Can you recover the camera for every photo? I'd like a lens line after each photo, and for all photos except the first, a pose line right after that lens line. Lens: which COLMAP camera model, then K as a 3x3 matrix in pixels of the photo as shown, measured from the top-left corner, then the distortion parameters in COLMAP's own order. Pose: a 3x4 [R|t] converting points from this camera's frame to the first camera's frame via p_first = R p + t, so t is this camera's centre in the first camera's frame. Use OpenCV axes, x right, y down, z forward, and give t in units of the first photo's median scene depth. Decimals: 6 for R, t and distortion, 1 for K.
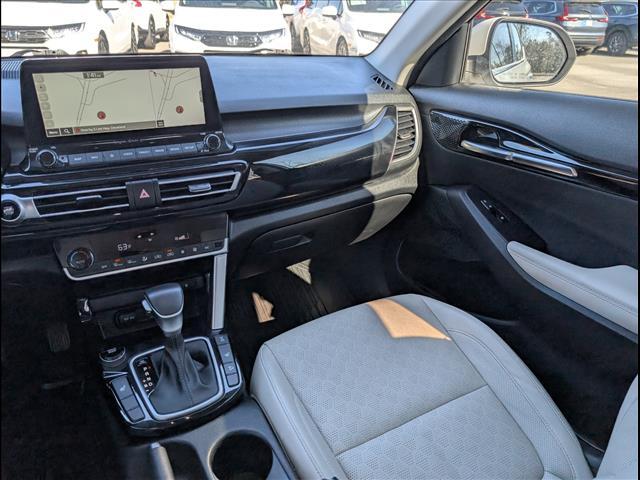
lens RADIAL K [[473.0, 0, 320.0], [0, 473.0, 240.0], [0, 0, 1]] dist [0.009738, -0.001570]
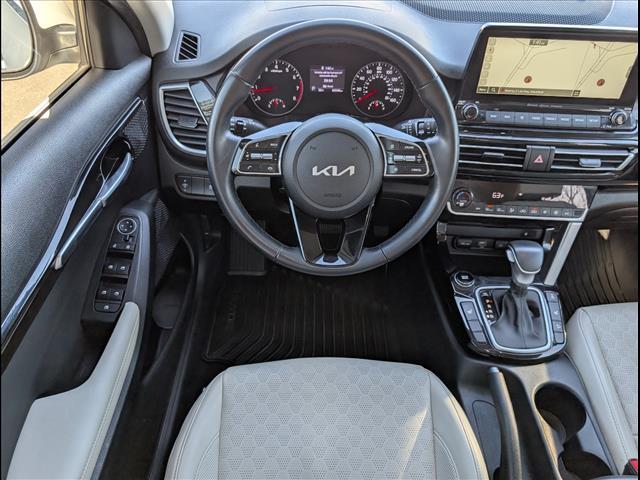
lens RADIAL K [[473.0, 0, 320.0], [0, 473.0, 240.0], [0, 0, 1]] dist [0.009738, -0.001570]
pose [[0.875383, 0.329918, -0.353354, -0.367125], [-0.222592, 0.923911, 0.311194, -0.153524], [0.429136, -0.193760, 0.882213, -0.221131]]
